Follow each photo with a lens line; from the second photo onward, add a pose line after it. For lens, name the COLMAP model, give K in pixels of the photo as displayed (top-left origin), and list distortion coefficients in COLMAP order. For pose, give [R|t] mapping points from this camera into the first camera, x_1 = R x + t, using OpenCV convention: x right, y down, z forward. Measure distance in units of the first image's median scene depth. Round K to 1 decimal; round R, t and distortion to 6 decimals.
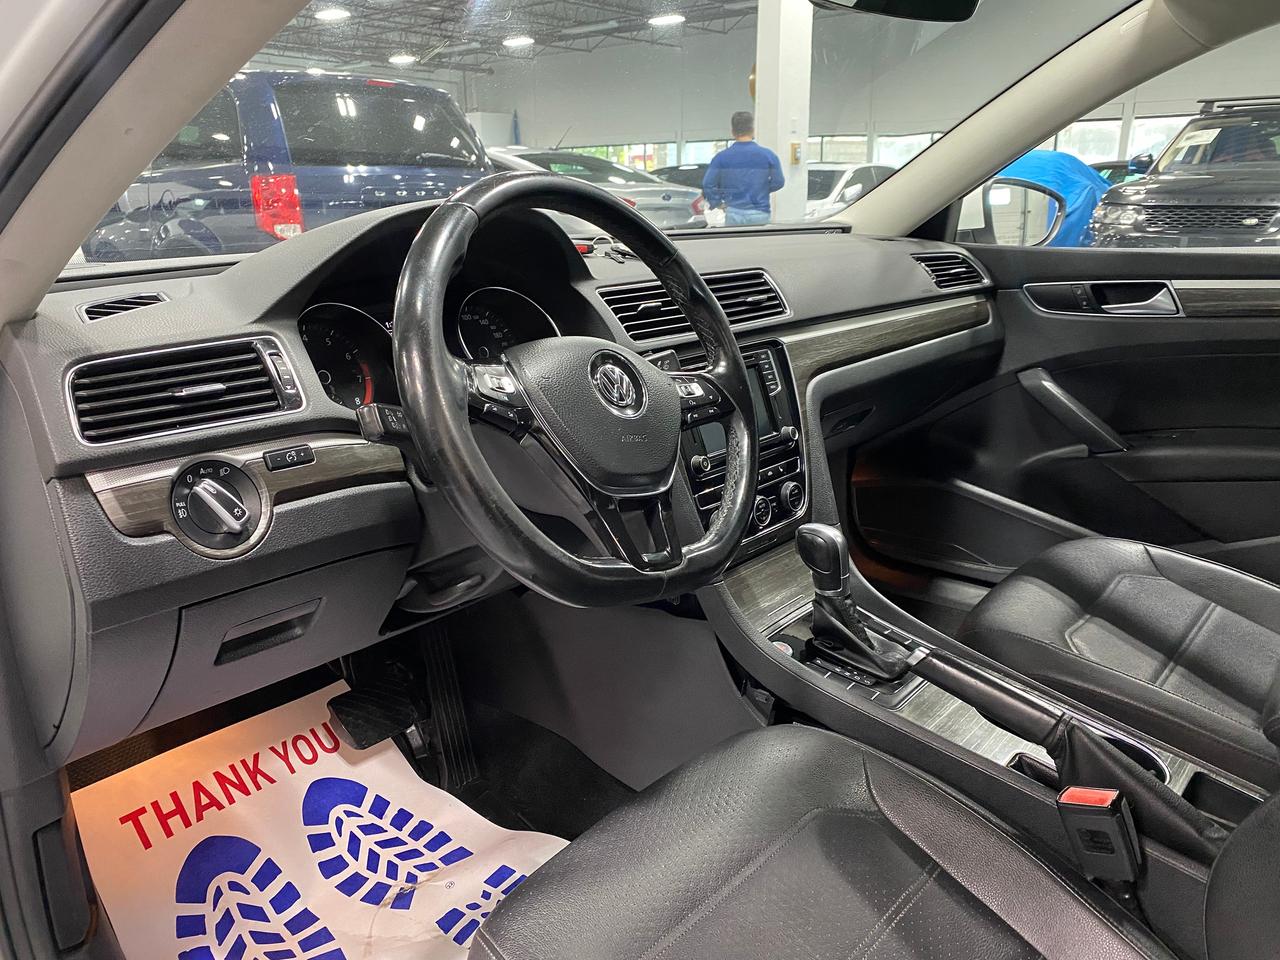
lens RADIAL K [[978.6, 0, 648.3], [0, 978.6, 484.6], [0, 0, 1]] dist [0.013924, 0.002798]
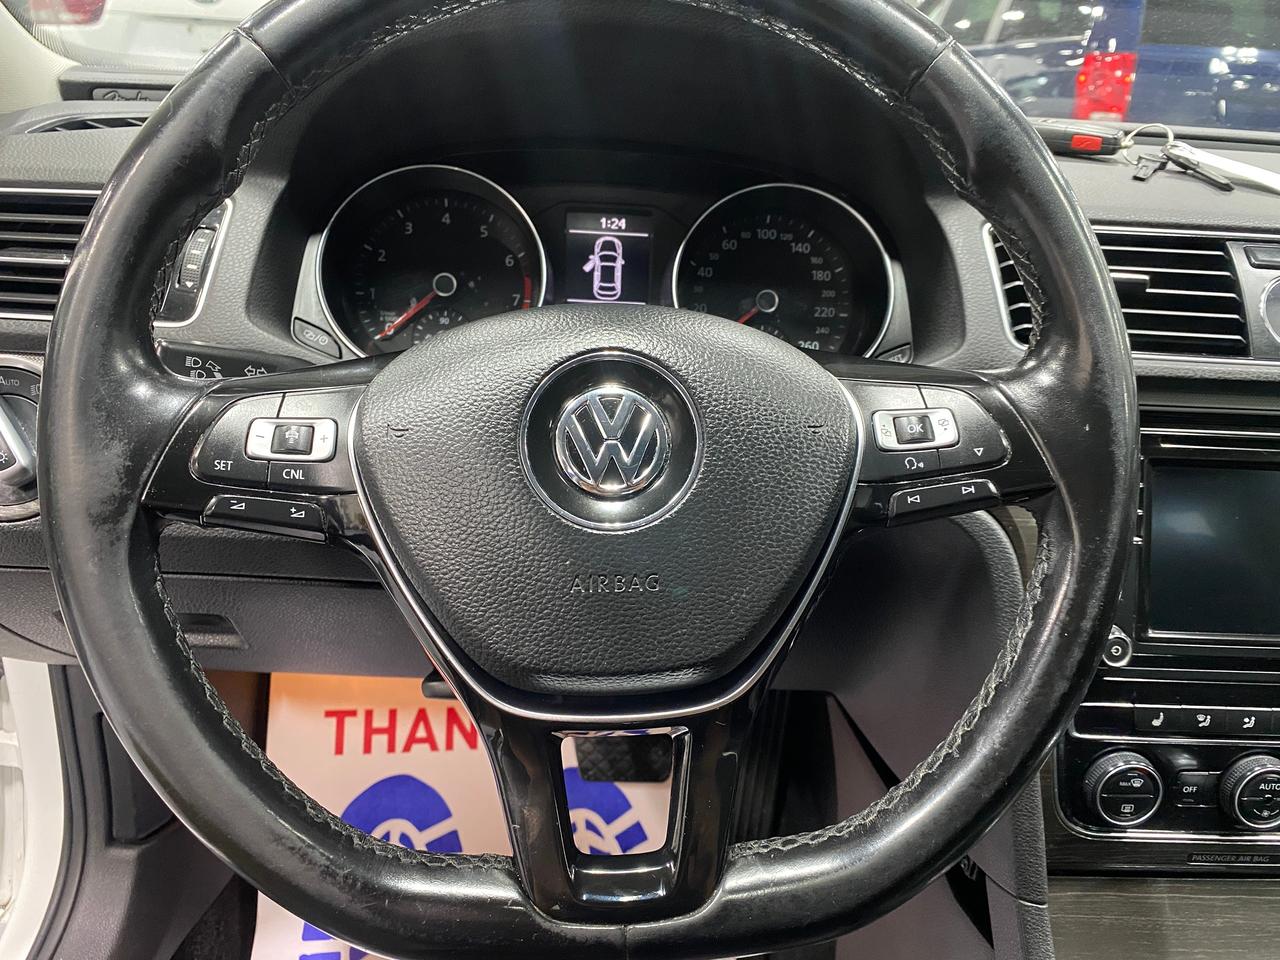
lens RADIAL K [[961.8, 0, 640.0], [0, 961.8, 480.0], [0, 0, 1]] dist [-0.000396, -0.011422]
pose [[0.656846, 0.338935, -0.673555, 0.183826], [-0.266082, 0.940002, 0.213531, -0.130043], [0.705517, 0.038964, 0.707621, 0.532719]]
